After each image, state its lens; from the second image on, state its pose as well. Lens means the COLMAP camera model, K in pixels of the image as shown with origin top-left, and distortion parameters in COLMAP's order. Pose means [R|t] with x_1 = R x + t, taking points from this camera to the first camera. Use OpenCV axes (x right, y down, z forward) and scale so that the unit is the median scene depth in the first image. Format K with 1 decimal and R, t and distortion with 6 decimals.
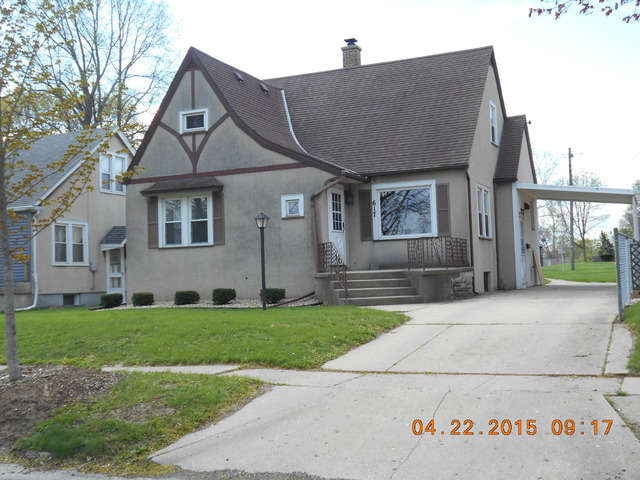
lens RADIAL K [[868.0, 0, 320.0], [0, 868.0, 240.0], [0, 0, 1]] dist [-0.036716, 0.001906]
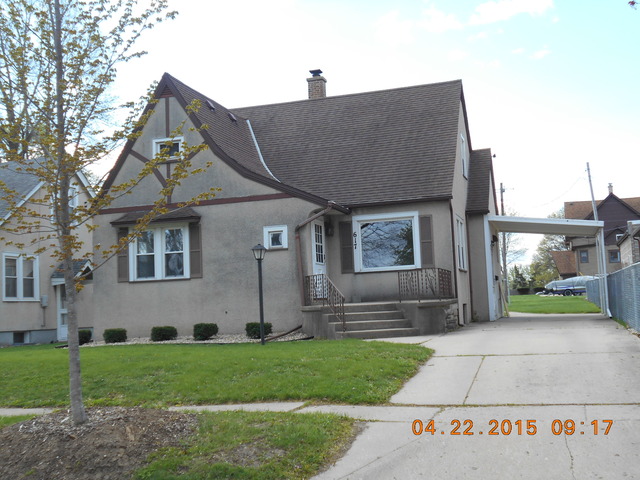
lens RADIAL K [[868.0, 0, 320.0], [0, 868.0, 240.0], [0, 0, 1]] dist [-0.036716, 0.001906]
pose [[0.992416, 0.000735, 0.122923, -0.098011], [0.004394, 0.999131, -0.041449, 0.004031], [-0.122847, 0.041675, 0.991550, 0.028735]]
